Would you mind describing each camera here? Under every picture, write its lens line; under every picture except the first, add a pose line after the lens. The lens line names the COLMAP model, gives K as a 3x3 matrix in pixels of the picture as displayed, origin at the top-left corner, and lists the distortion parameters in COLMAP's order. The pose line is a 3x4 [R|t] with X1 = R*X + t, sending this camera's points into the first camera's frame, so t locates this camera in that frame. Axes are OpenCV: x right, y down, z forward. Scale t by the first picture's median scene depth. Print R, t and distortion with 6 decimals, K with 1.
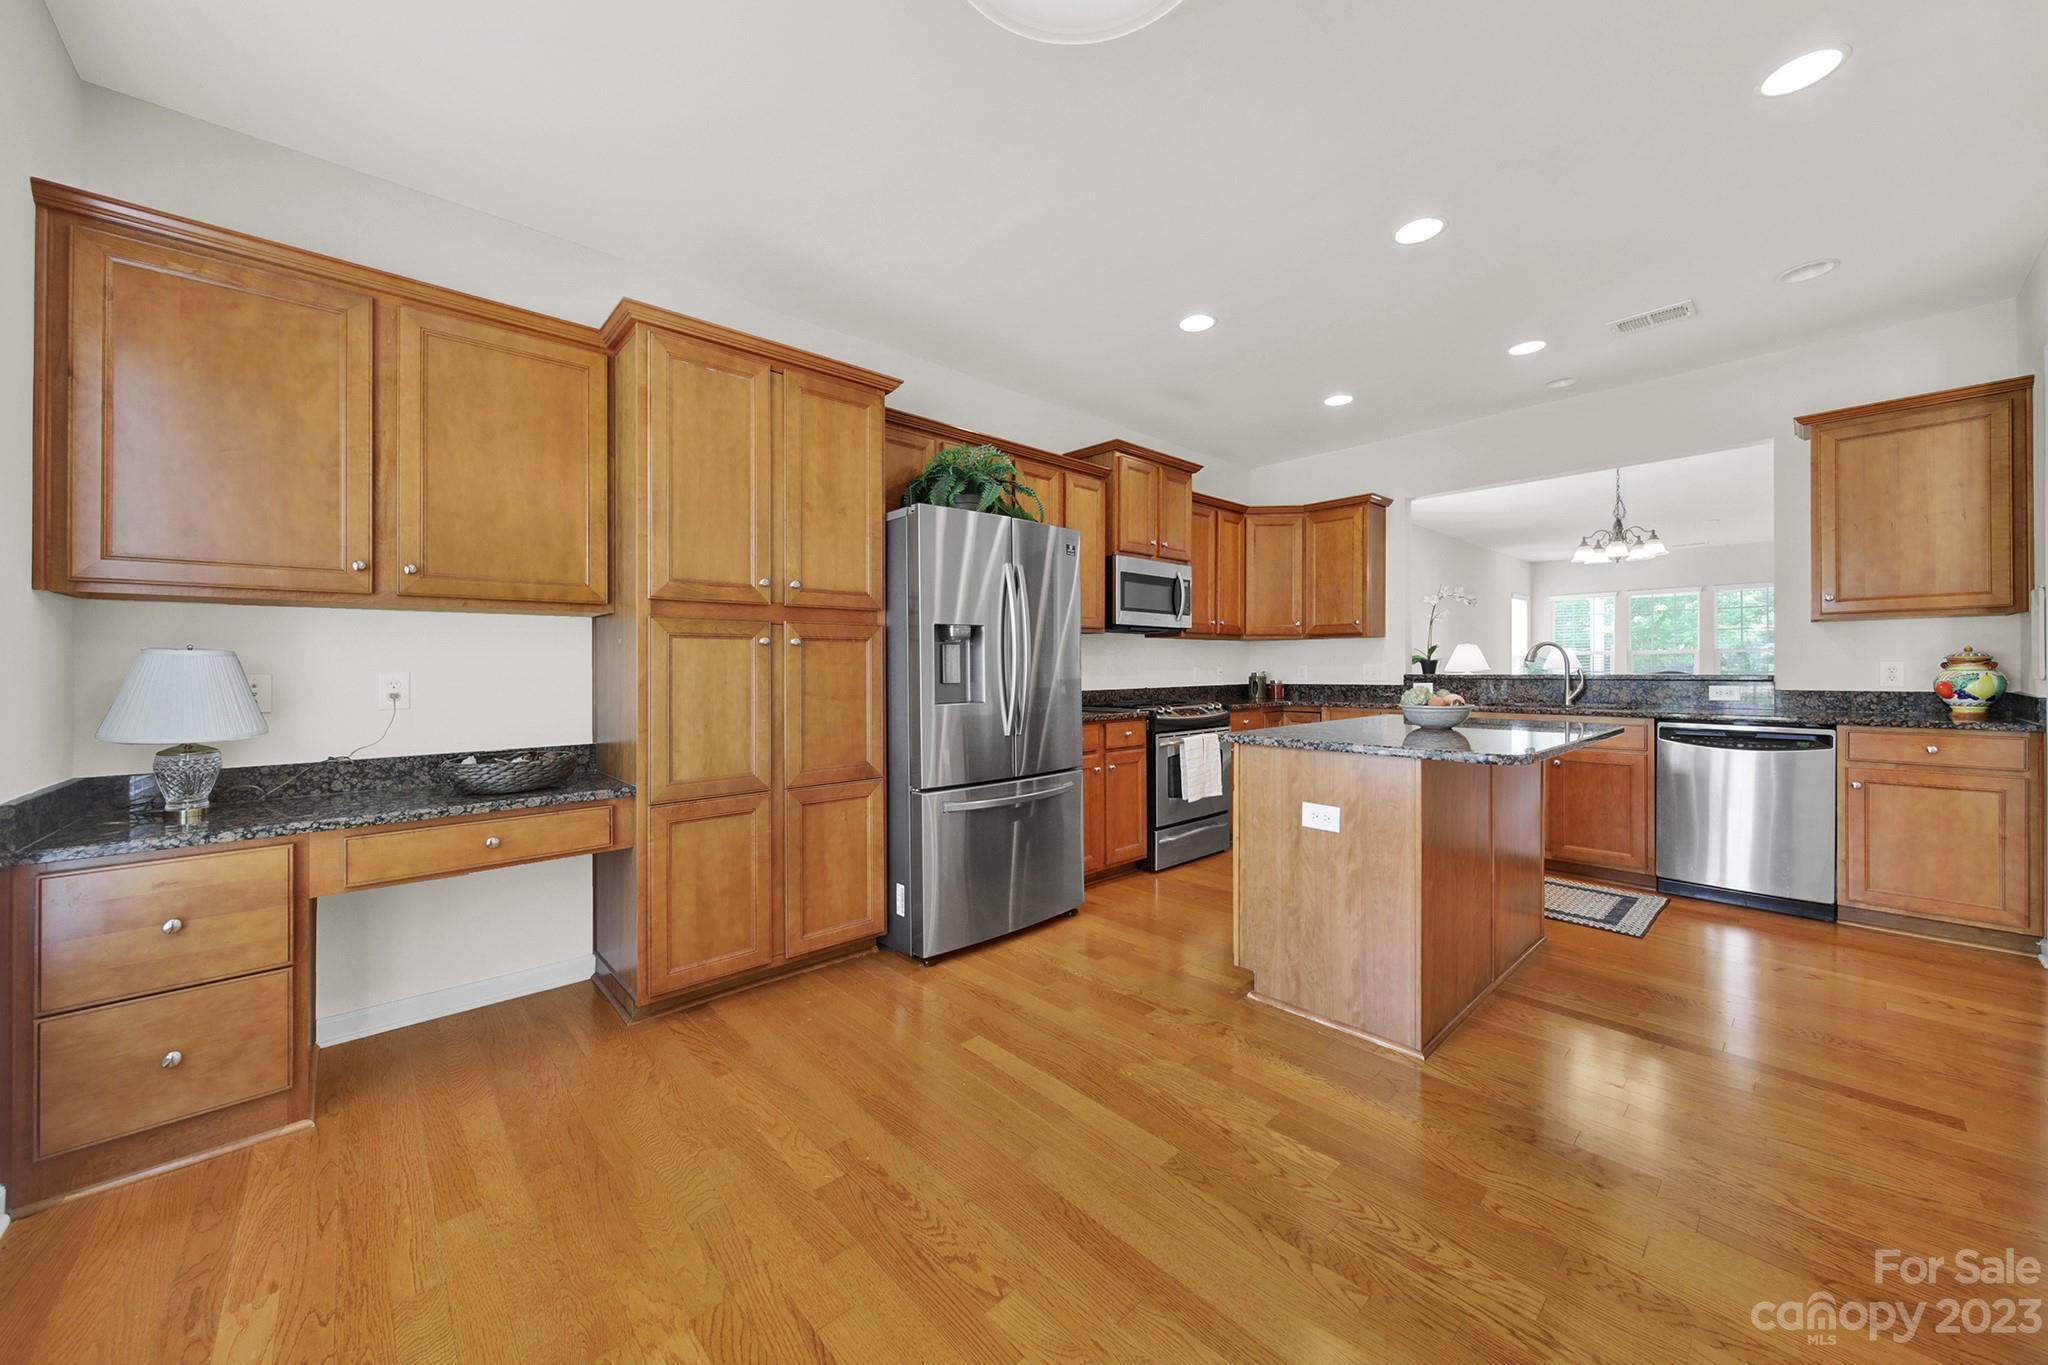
lens RADIAL K [[744.9, 0, 1027.9], [0, 744.9, 667.4], [0, 0, 1]] dist [0.000165, -0.000036]
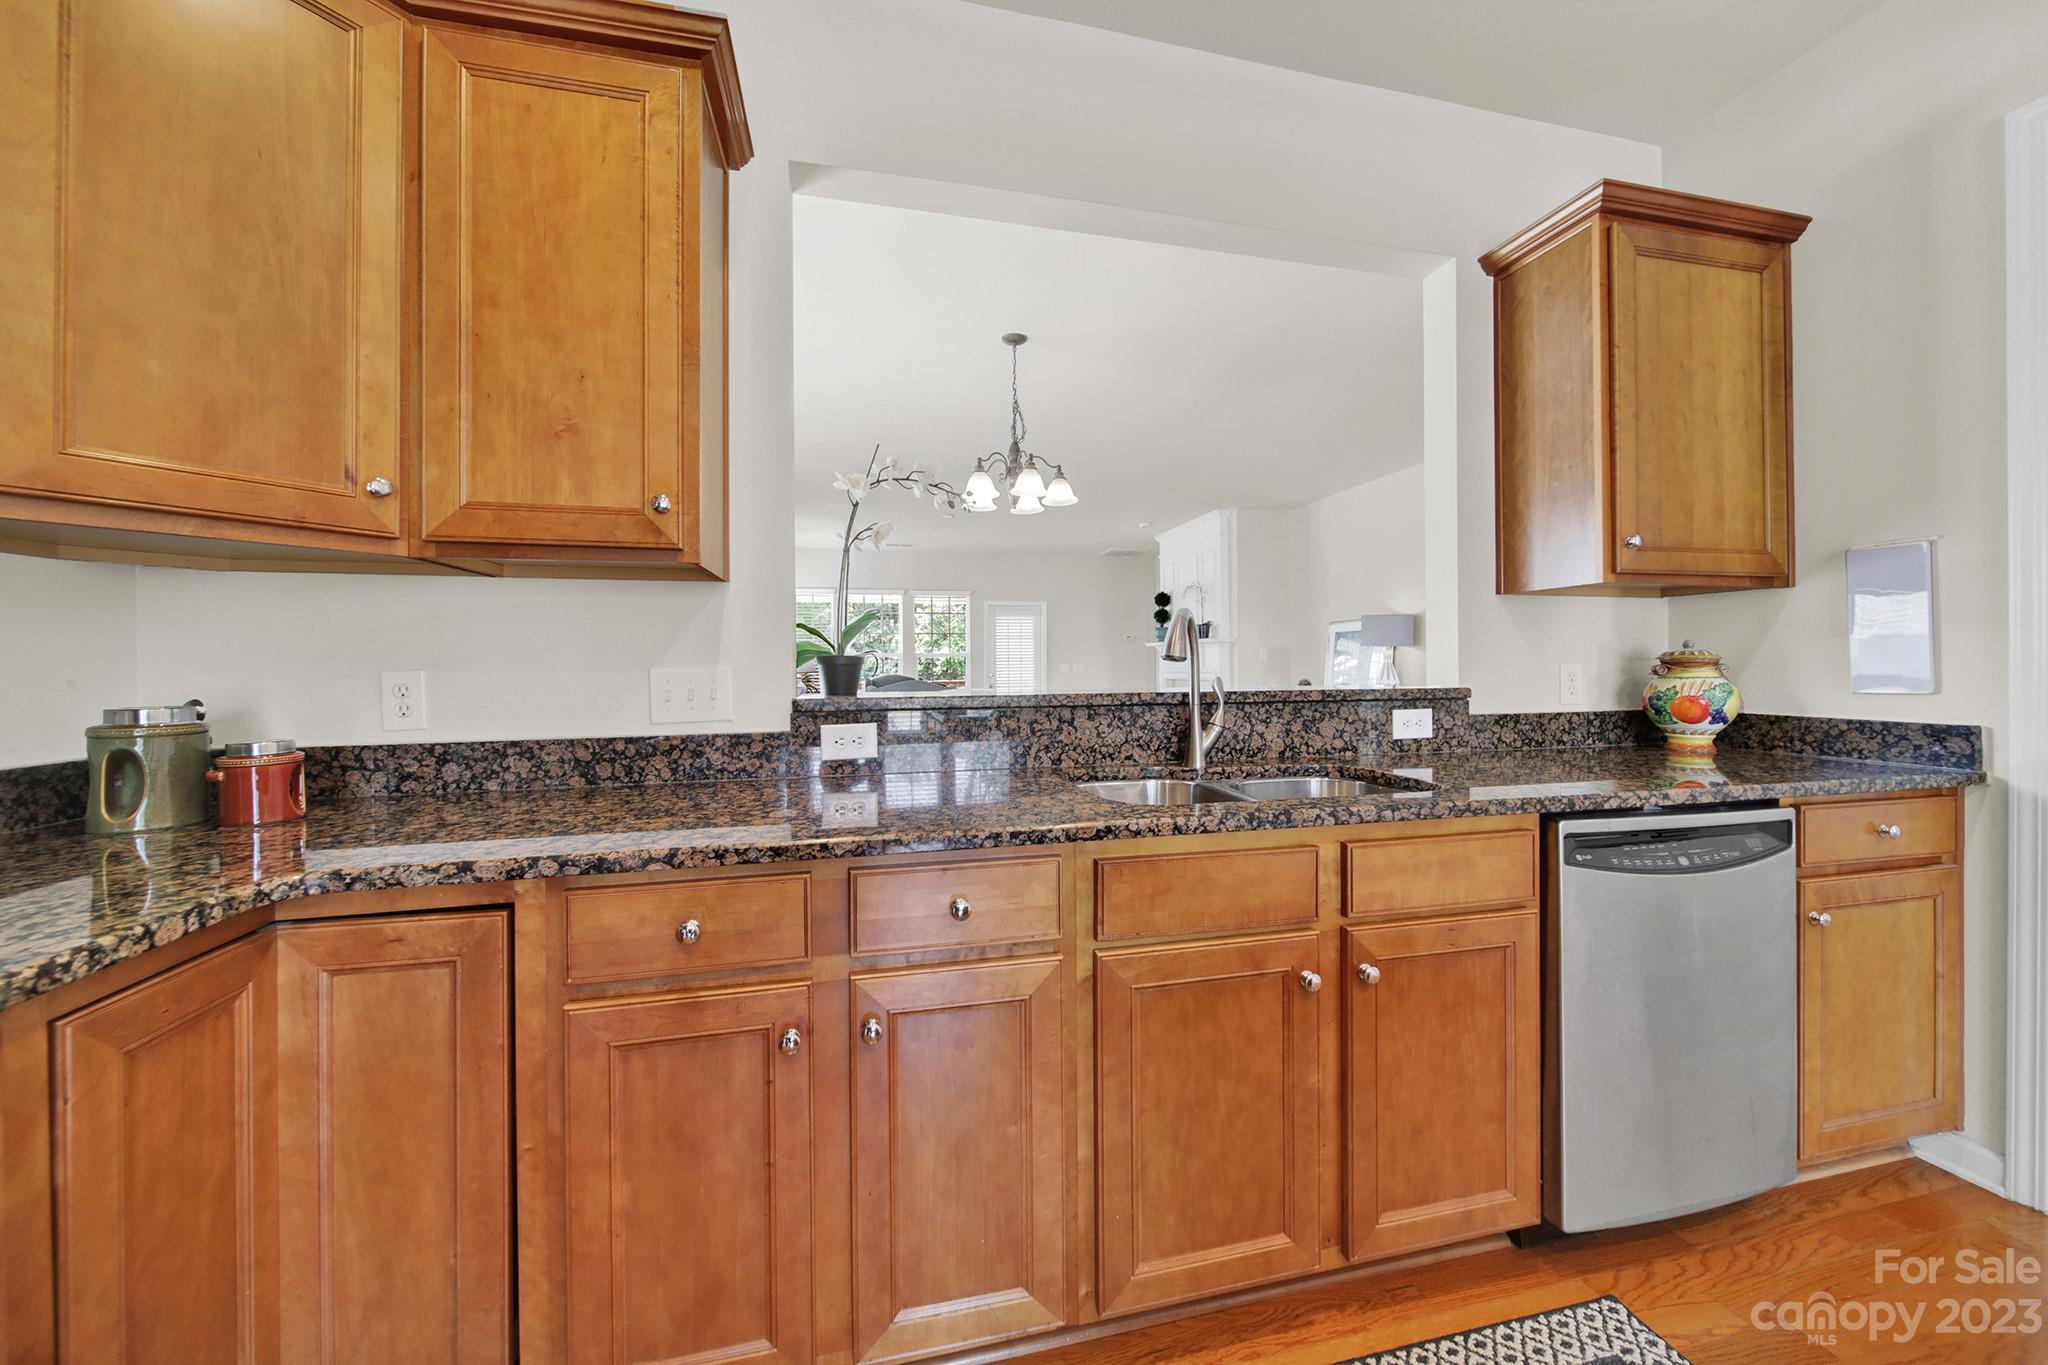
lens RADIAL K [[744.9, 0, 1034.6], [0, 744.9, 669.7], [0, 0, 1]] dist [0.000165, -0.000036]
pose [[0.493173, -0.000314, 0.869931, 0.271117], [0.004019, 0.999990, -0.001918, -0.002279], [-0.869922, 0.004442, 0.493170, 0.734184]]
